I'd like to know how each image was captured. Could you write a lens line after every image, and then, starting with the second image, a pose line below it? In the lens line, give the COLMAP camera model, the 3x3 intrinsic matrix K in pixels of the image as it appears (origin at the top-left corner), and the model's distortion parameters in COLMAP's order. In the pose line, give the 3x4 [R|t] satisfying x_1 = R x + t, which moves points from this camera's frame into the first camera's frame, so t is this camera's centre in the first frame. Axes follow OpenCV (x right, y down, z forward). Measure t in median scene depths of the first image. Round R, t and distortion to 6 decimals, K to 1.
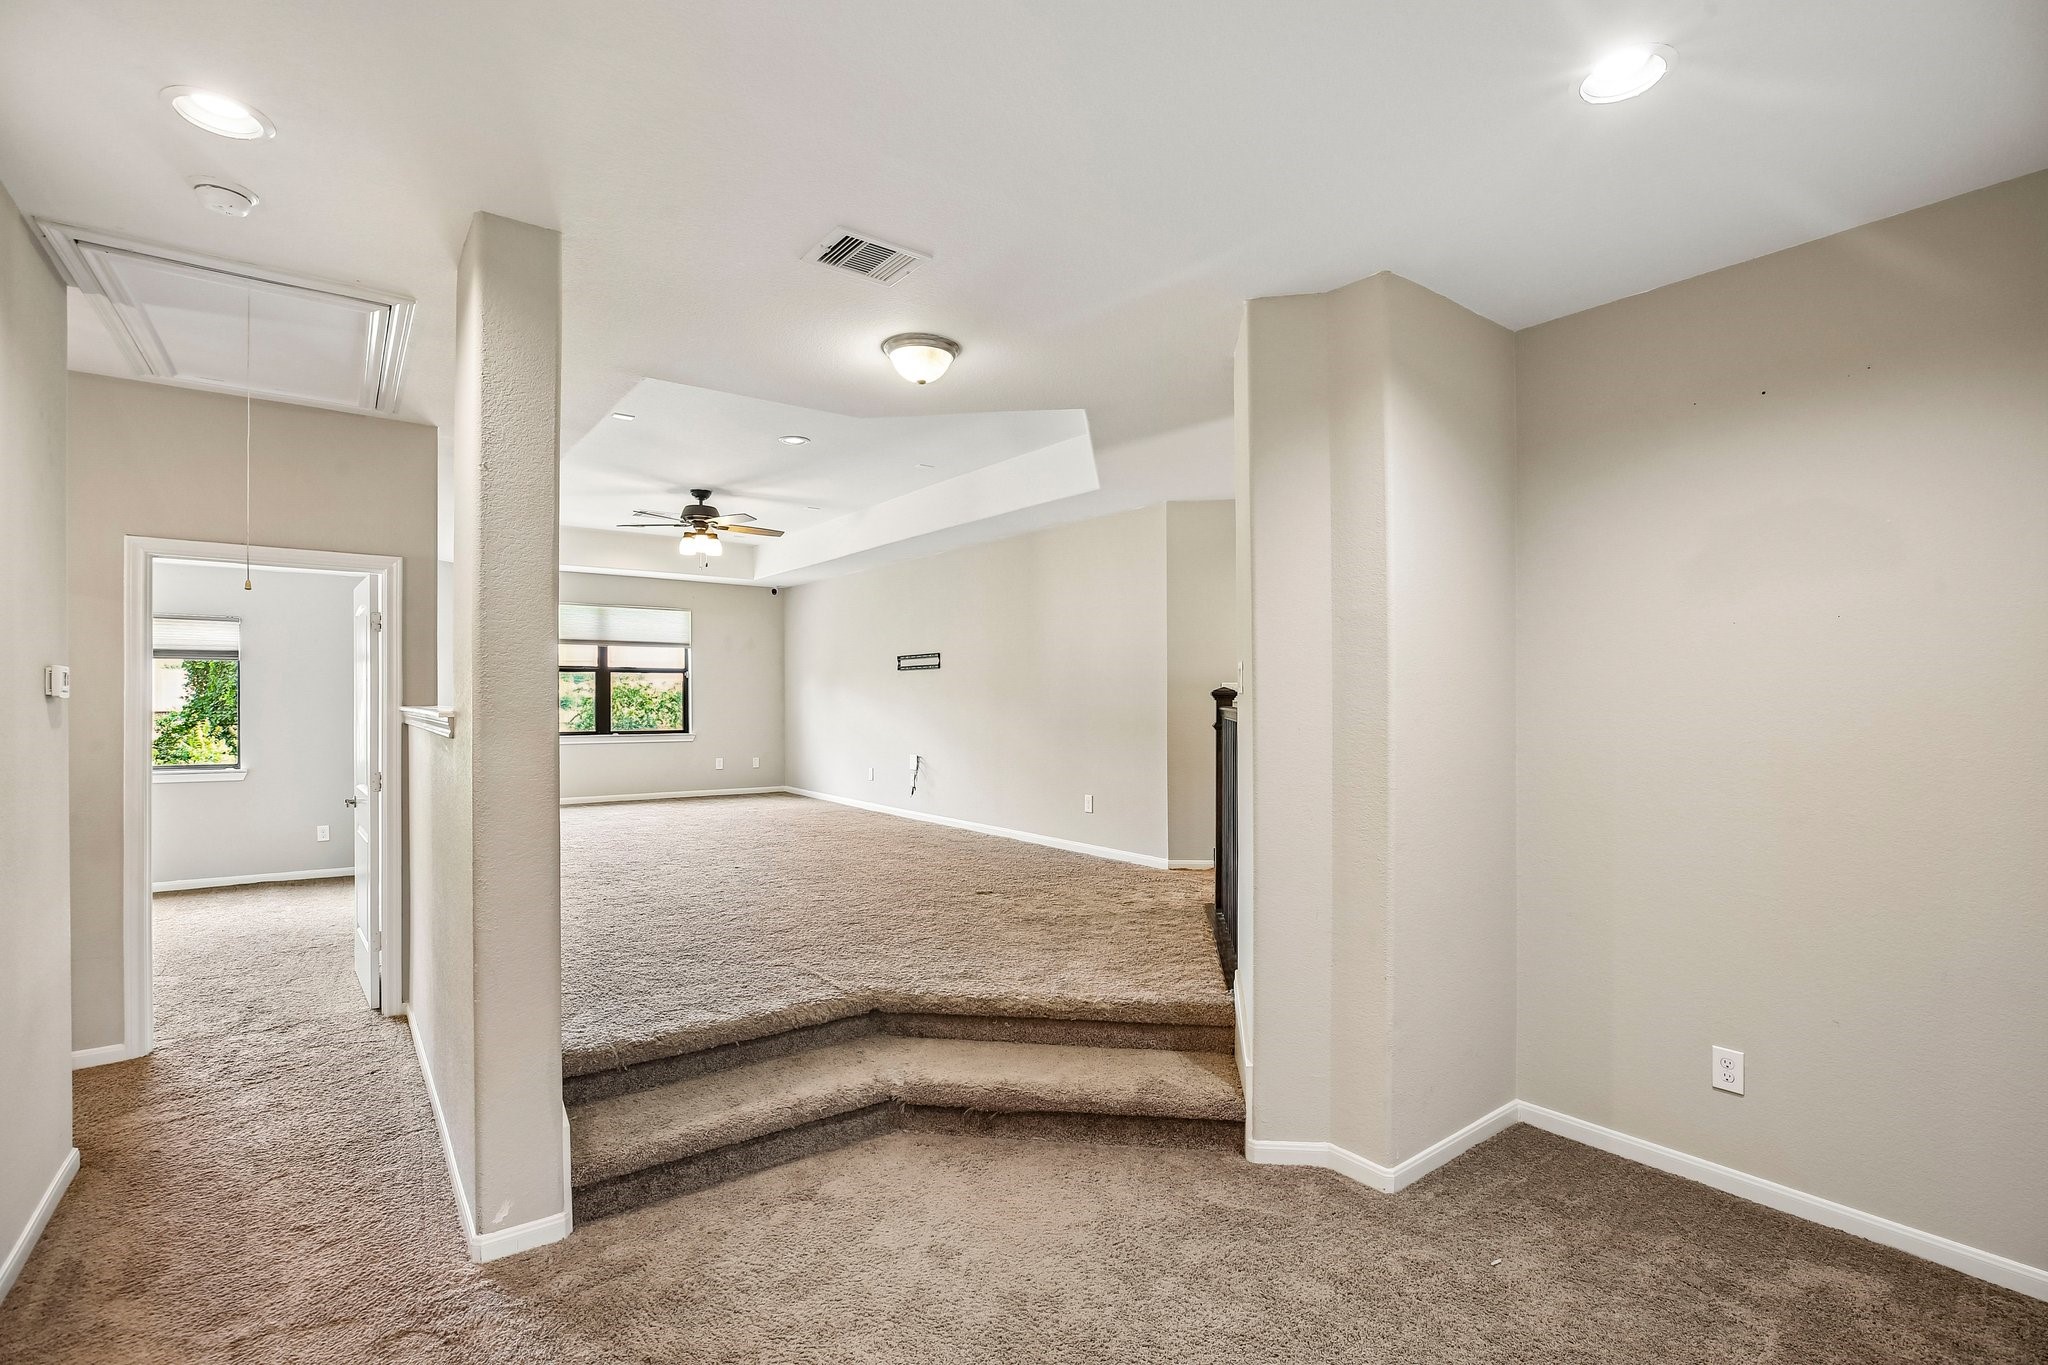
lens RADIAL K [[931.8, 0, 1023.0], [0, 931.8, 687.5], [0, 0, 1]] dist [-0.024446, 0.000543]
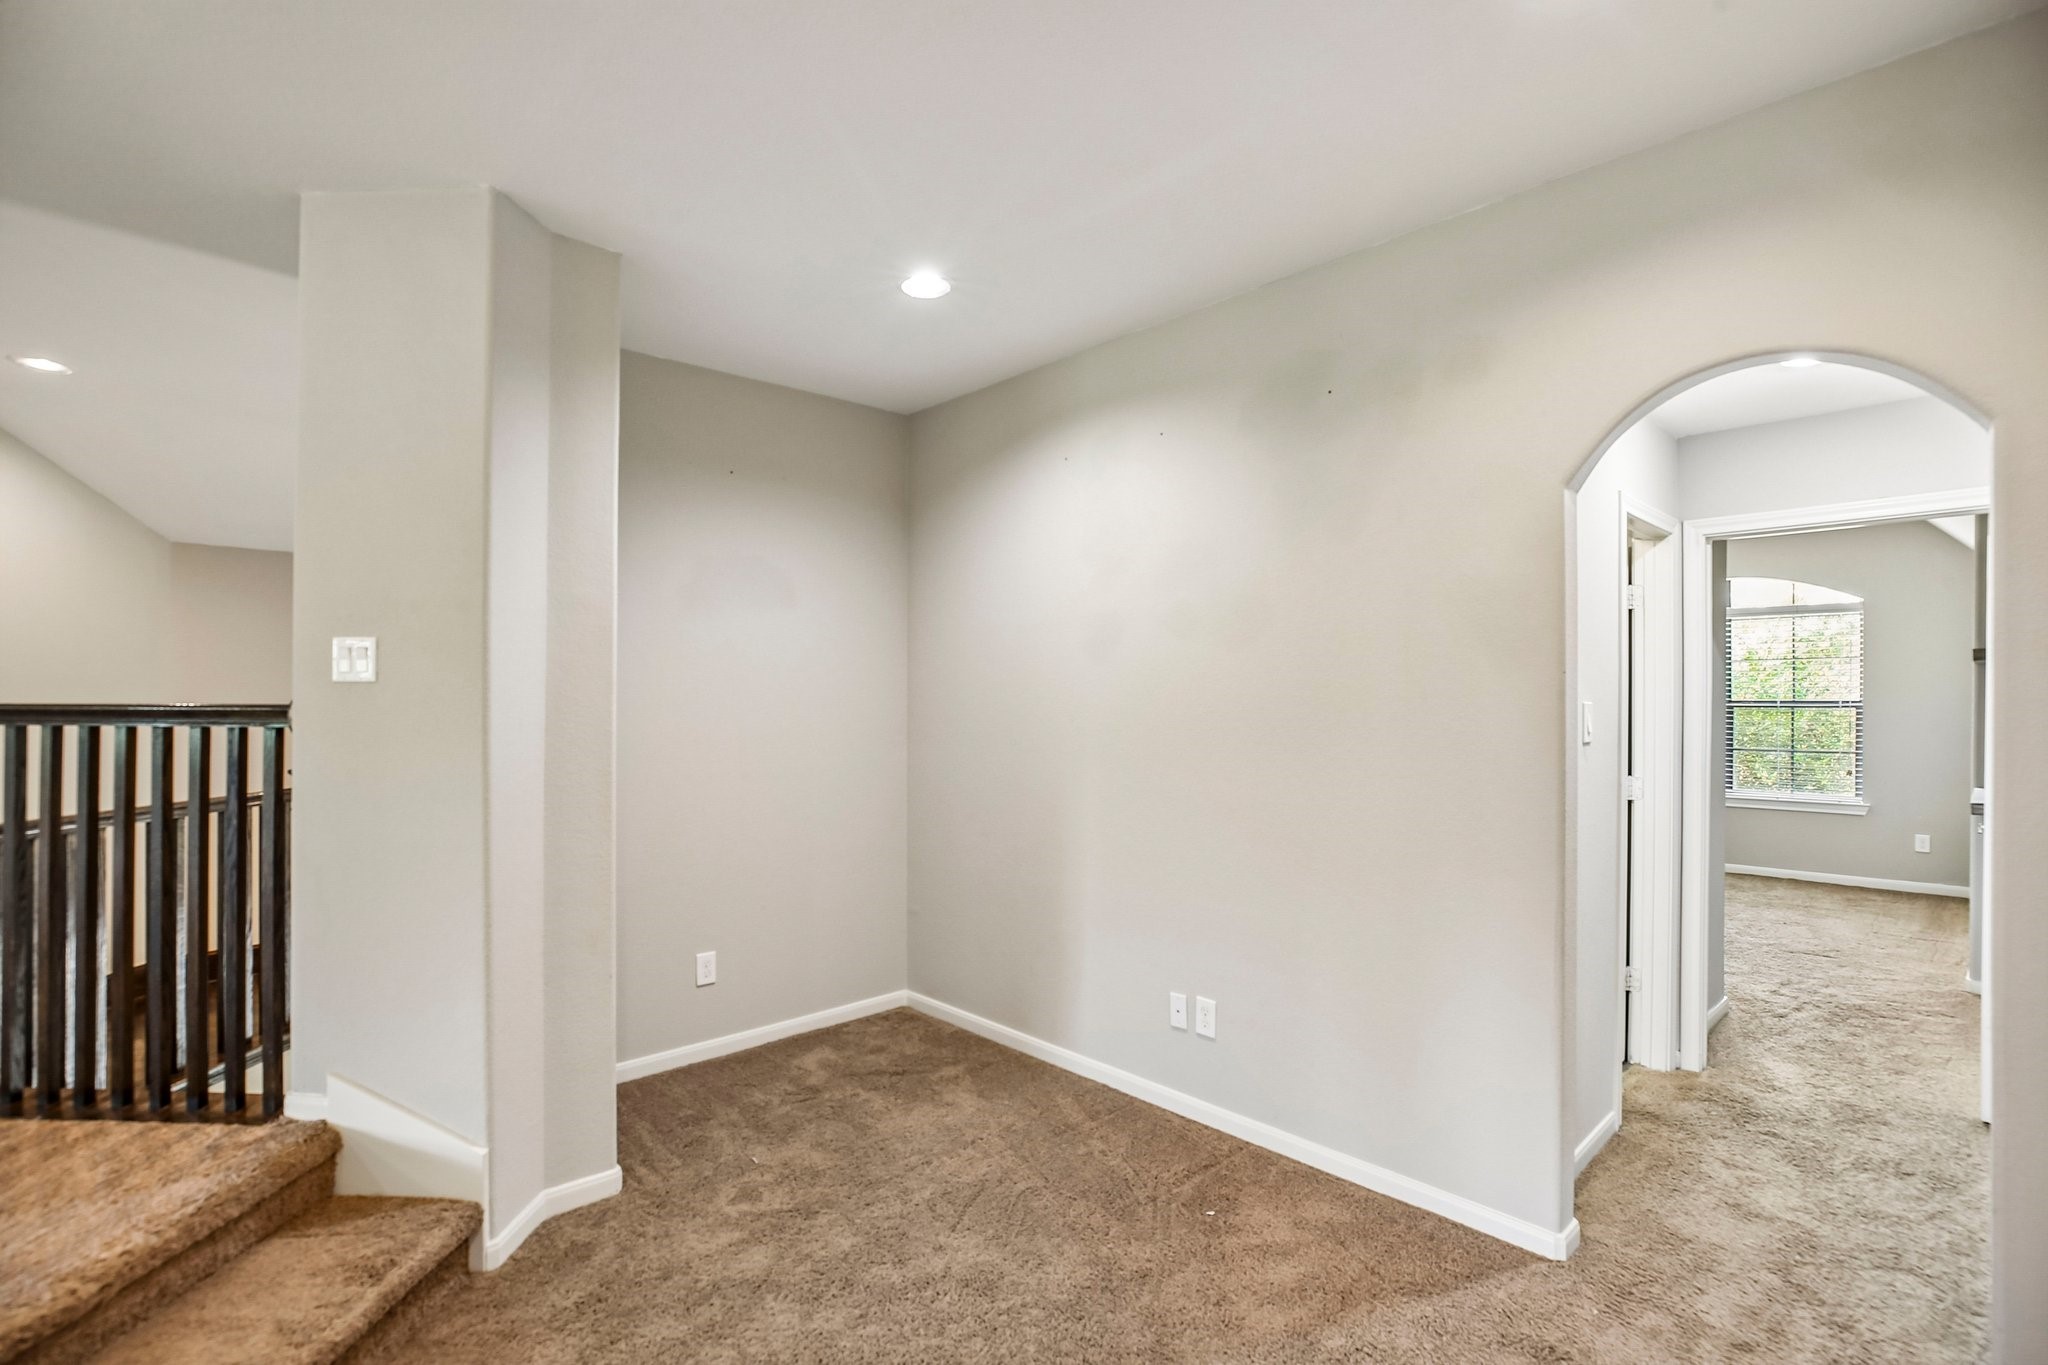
lens RADIAL K [[931.8, 0, 1023.0], [0, 931.8, 687.5], [0, 0, 1]] dist [-0.024446, 0.000543]
pose [[-0.101056, 0.007910, 0.994849, -0.635460], [-0.017433, 0.999801, -0.009721, 0.009237], [-0.994728, -0.018326, -0.100898, 0.678268]]
